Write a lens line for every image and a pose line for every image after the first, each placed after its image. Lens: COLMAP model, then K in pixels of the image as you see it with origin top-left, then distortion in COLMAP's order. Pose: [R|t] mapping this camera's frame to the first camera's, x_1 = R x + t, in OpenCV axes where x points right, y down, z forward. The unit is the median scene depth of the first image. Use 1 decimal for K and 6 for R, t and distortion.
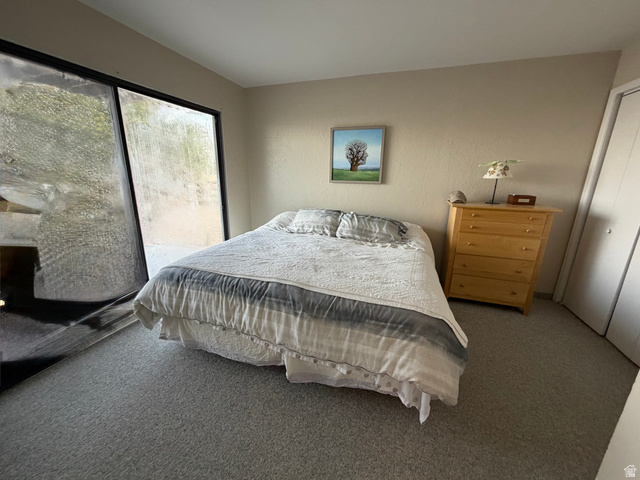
lens RADIAL K [[252.8, 0, 317.5], [0, 252.8, 240.5], [0, 0, 1]] dist [0.000505, -0.000033]
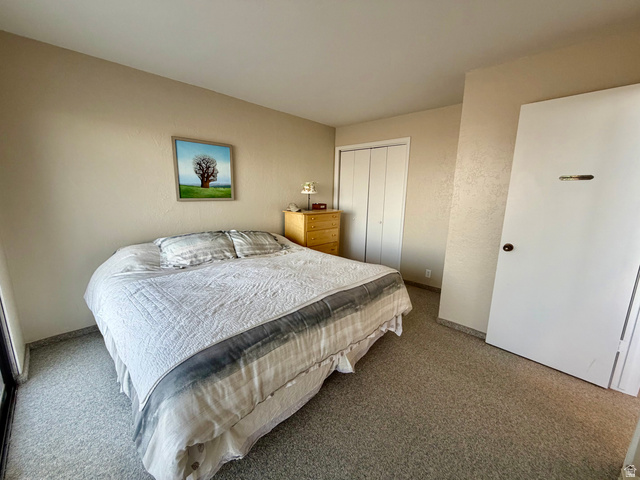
lens RADIAL K [[252.8, 0, 317.5], [0, 252.8, 240.5], [0, 0, 1]] dist [0.000505, -0.000033]
pose [[0.428921, -0.182949, 0.884622, -0.619366], [0.220994, 0.970772, 0.093614, -0.098530], [-0.875893, 0.155344, 0.456815, 0.295909]]
